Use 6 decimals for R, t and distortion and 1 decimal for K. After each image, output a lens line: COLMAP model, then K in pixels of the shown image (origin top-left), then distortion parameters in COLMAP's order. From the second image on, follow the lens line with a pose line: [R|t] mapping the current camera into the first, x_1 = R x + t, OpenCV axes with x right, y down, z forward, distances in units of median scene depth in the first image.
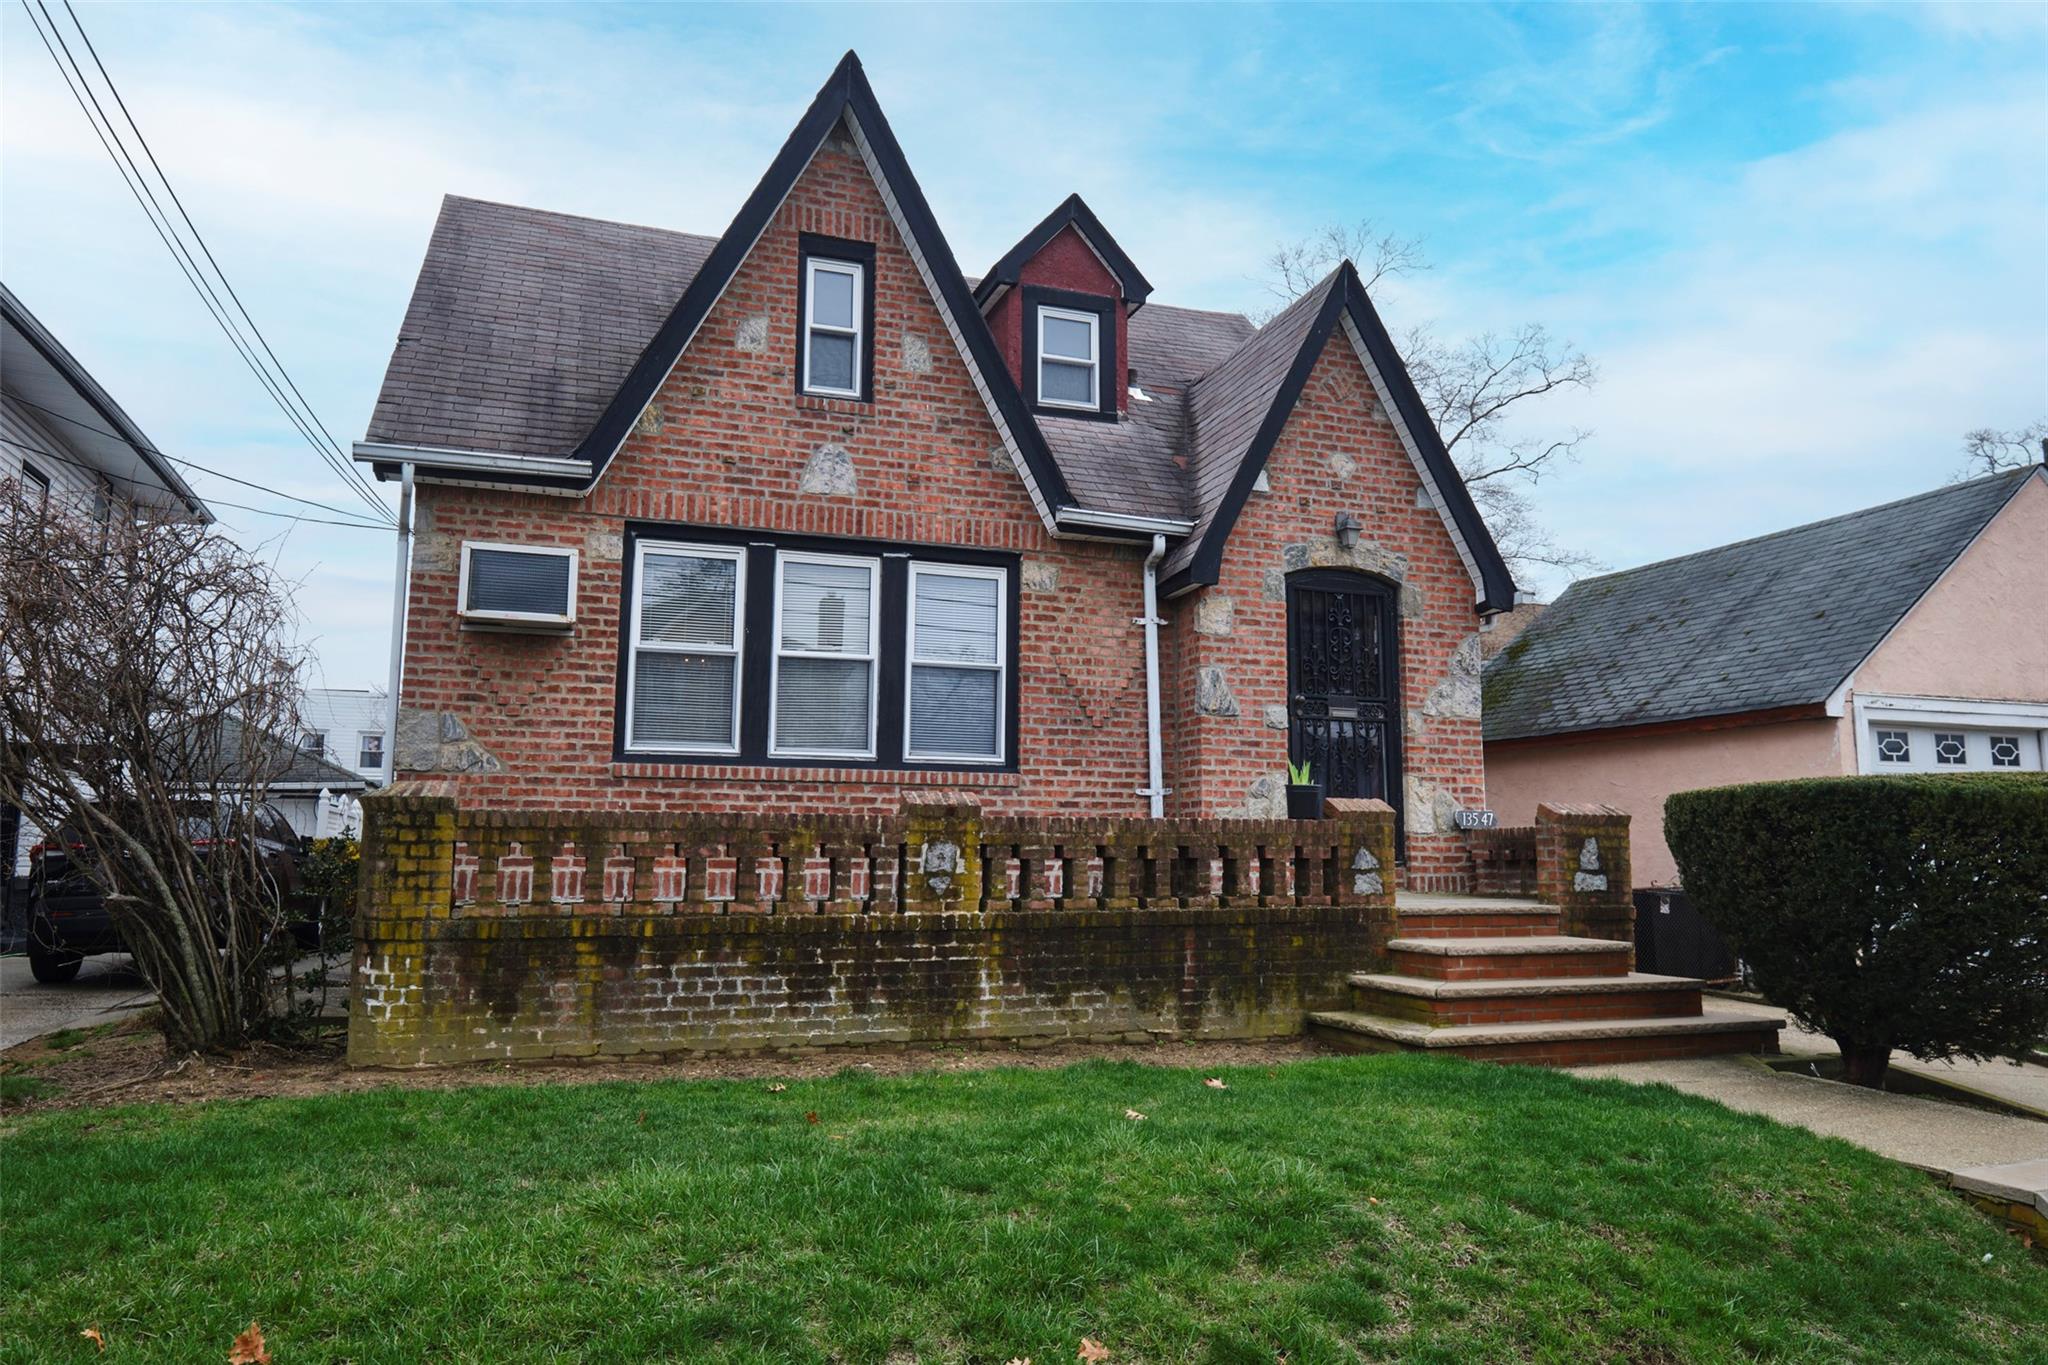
lens RADIAL K [[1390.4, 0, 1030.9], [0, 1390.4, 673.7], [0, 0, 1]] dist [-0.038886, 0.000424]
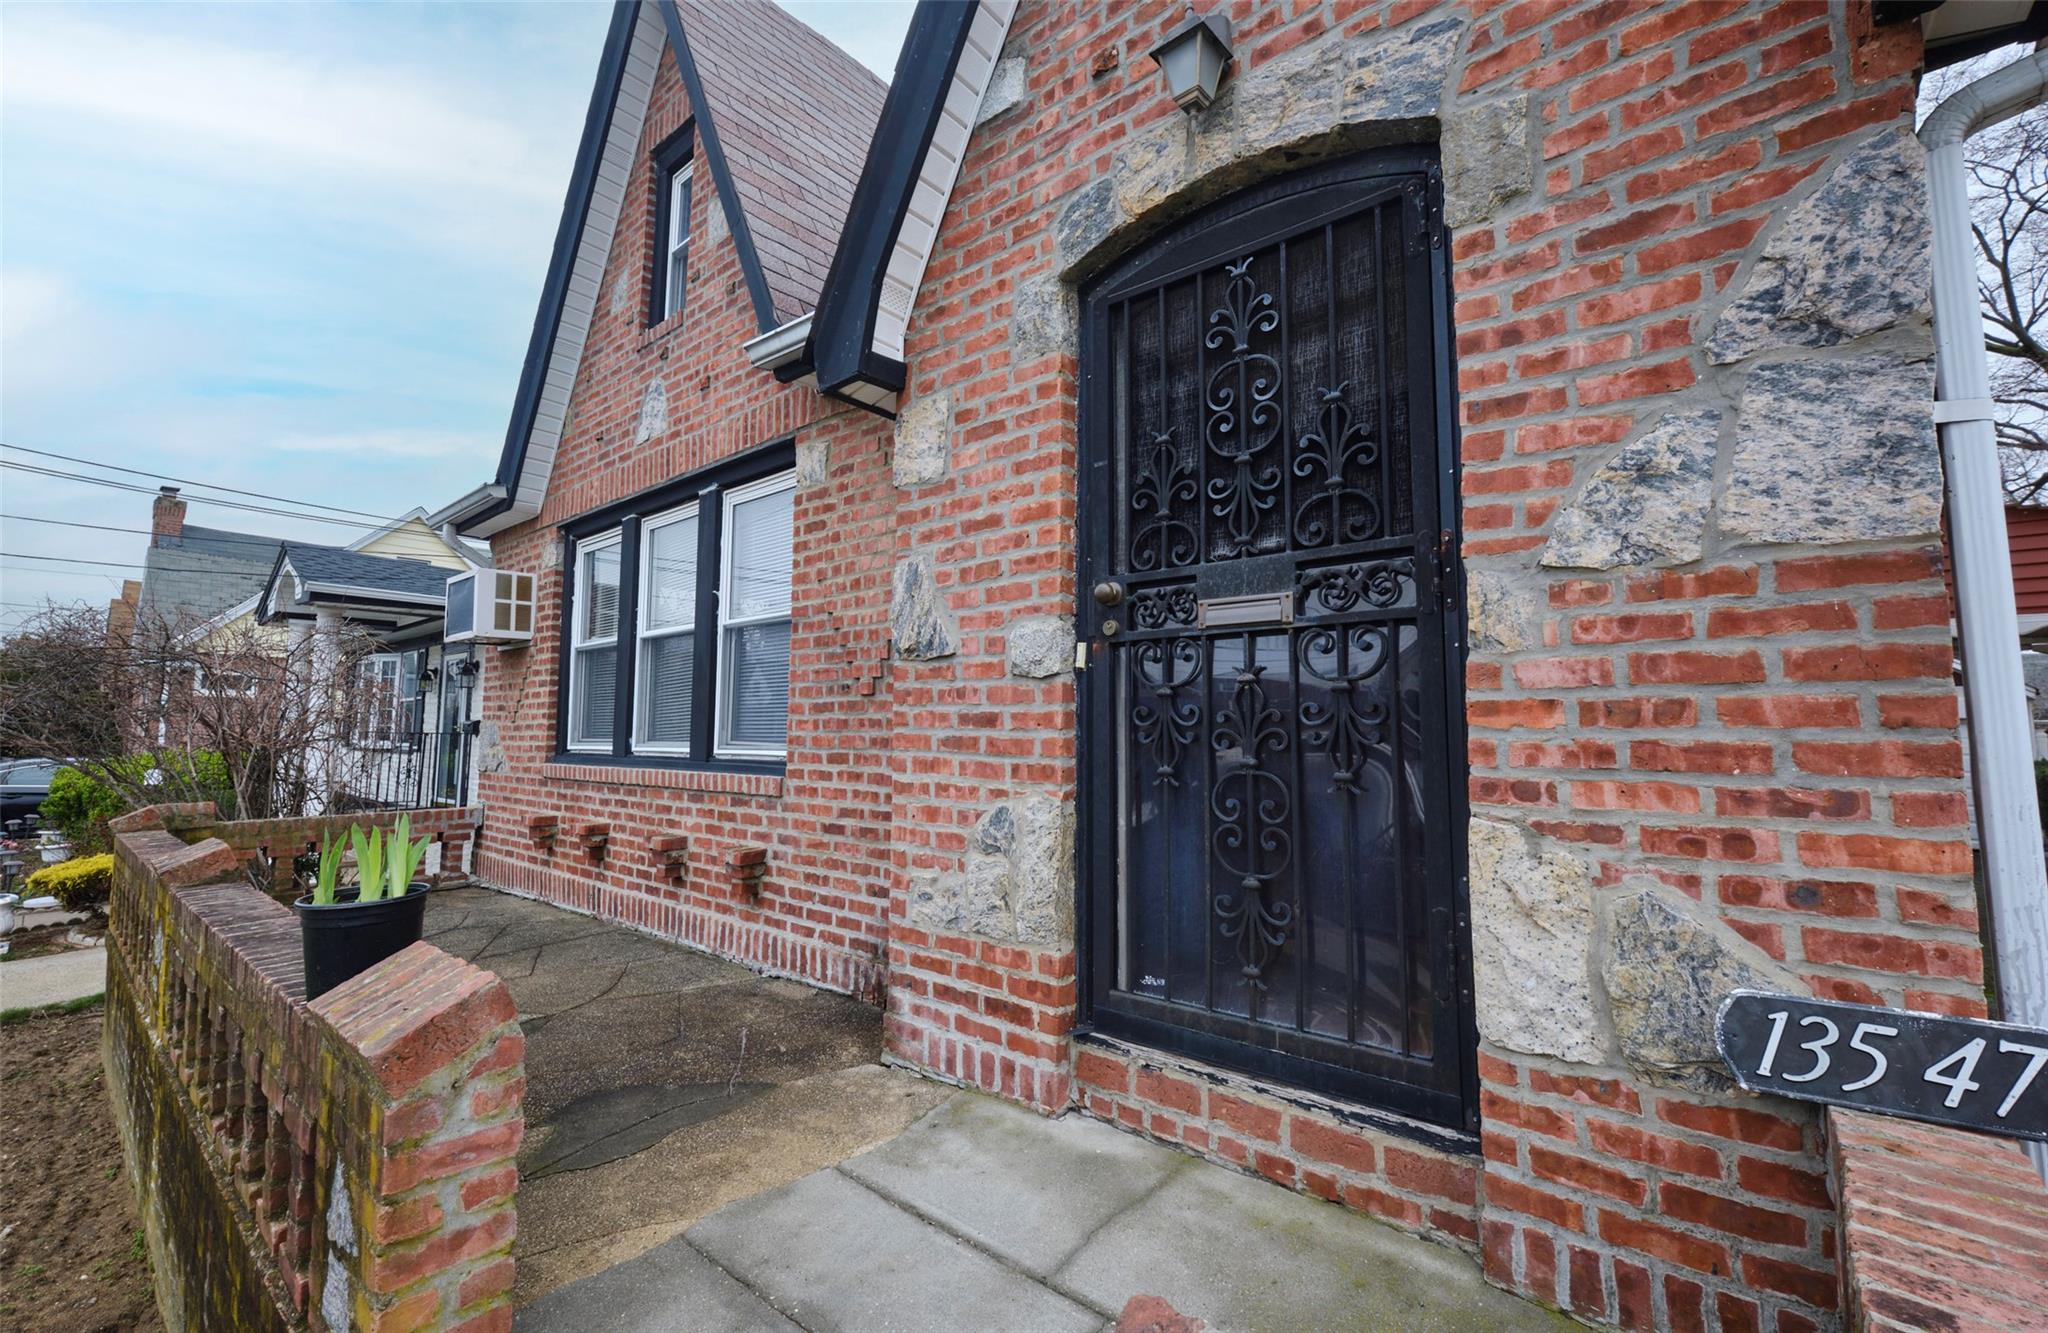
lens RADIAL K [[867.3, 0, 1024.6], [0, 867.3, 659.5], [0, 0, 1]] dist [0.002439, -0.004910]
pose [[0.489343, -0.080051, -0.868410, 0.384963], [0.114902, 0.993016, -0.026791, 0.040152], [0.864489, -0.086672, 0.495123, 0.868712]]
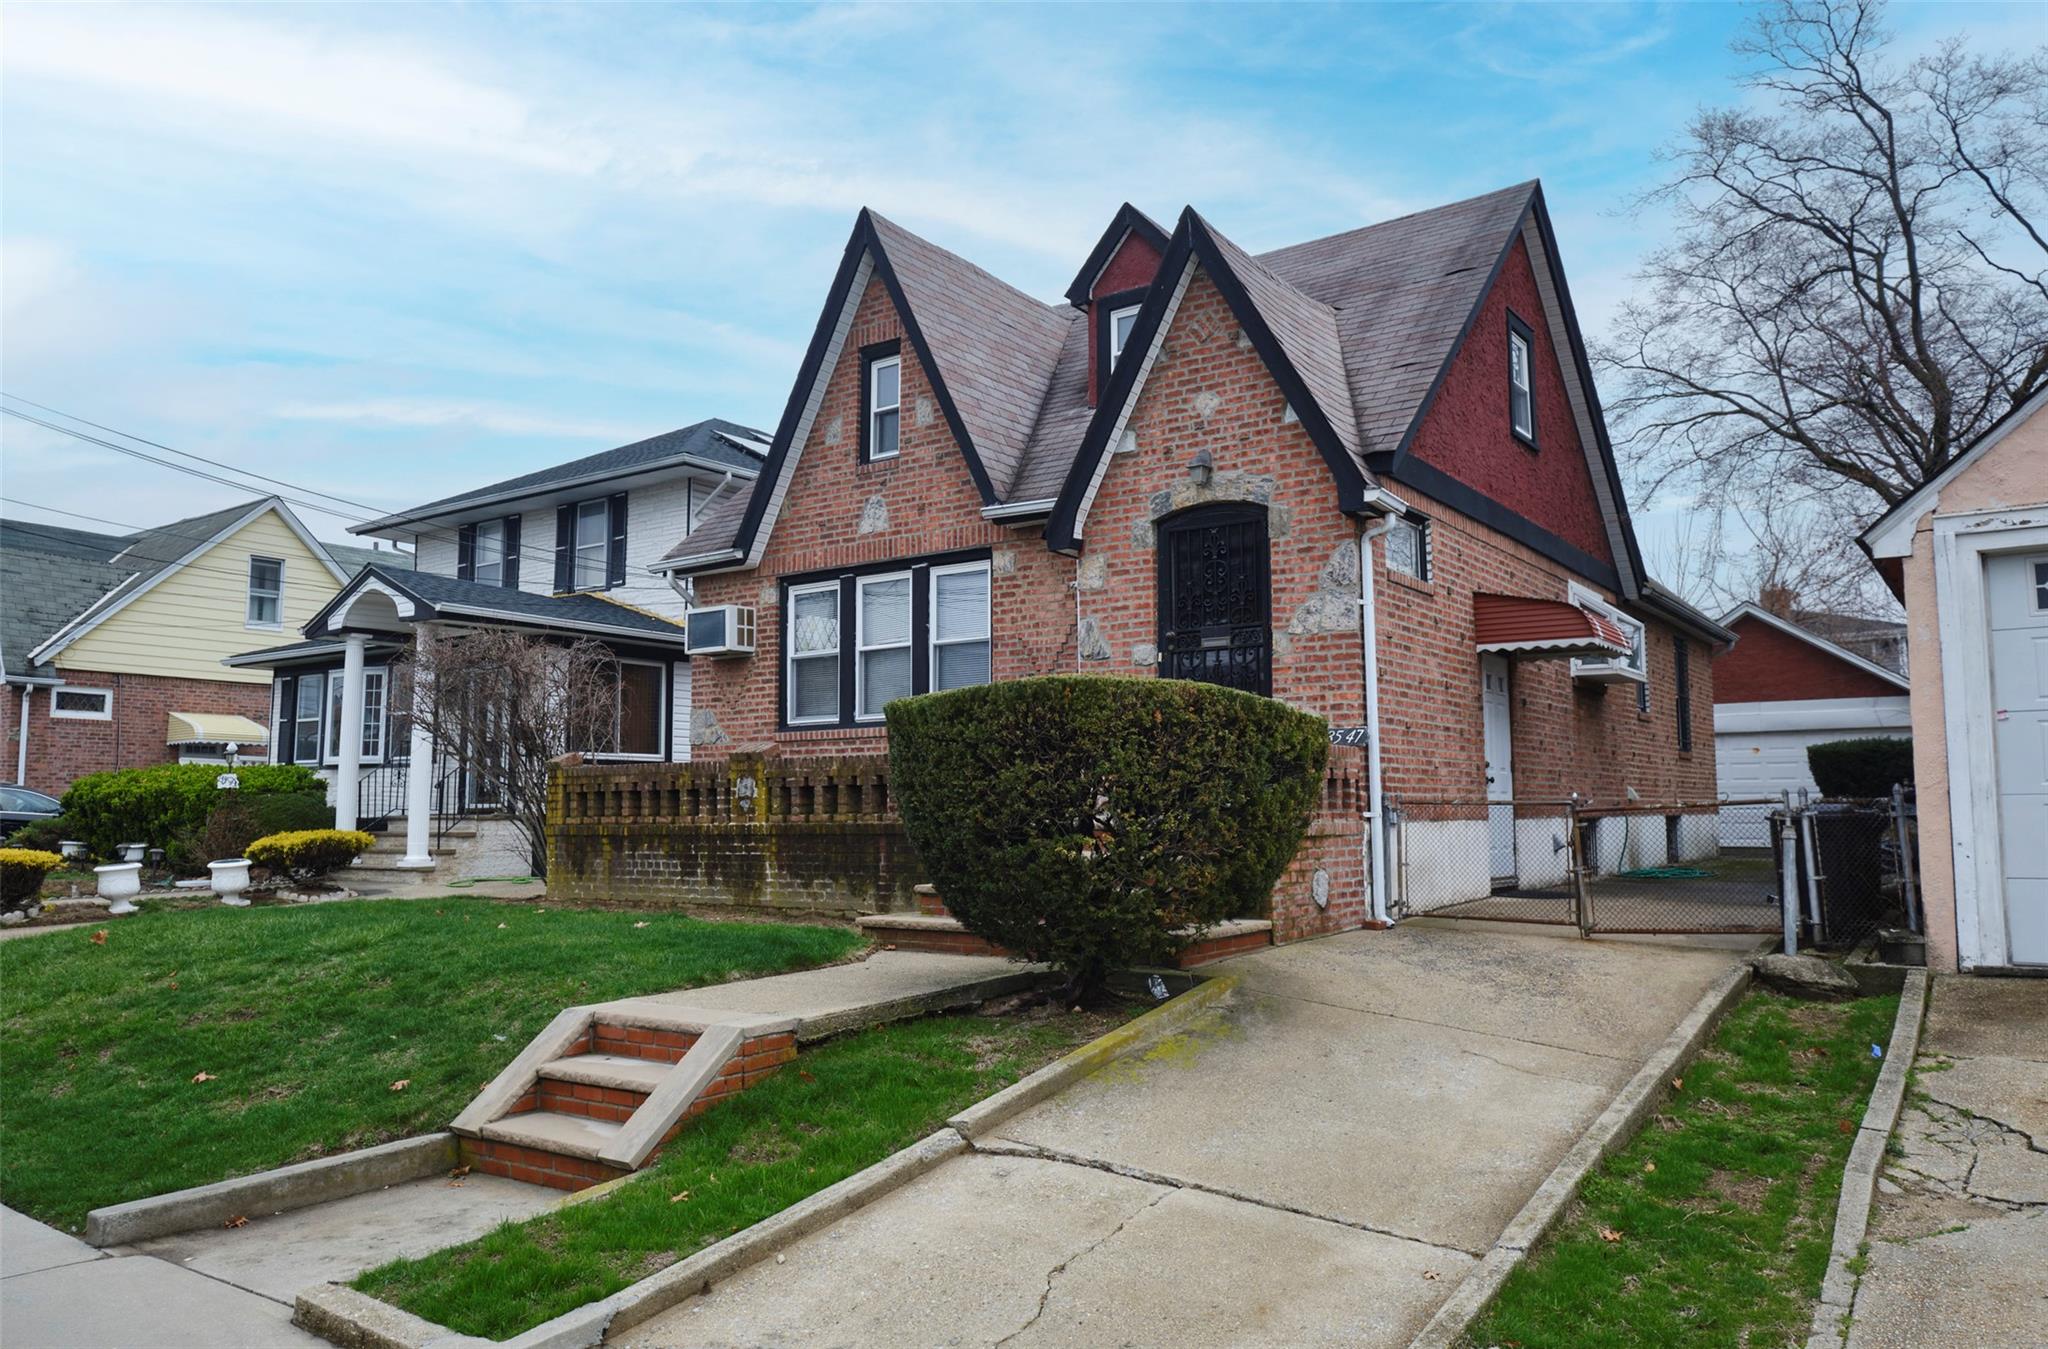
lens RADIAL K [[1417.5, 0, 1024.0], [0, 1417.5, 674.5], [0, 0, 1]] dist [-0.042041, 0.000617]
pose [[0.563619, -0.087803, -0.821355, 1.035543], [0.118928, 0.992601, -0.024500, 0.062387], [0.817429, -0.083874, 0.569890, 0.279526]]
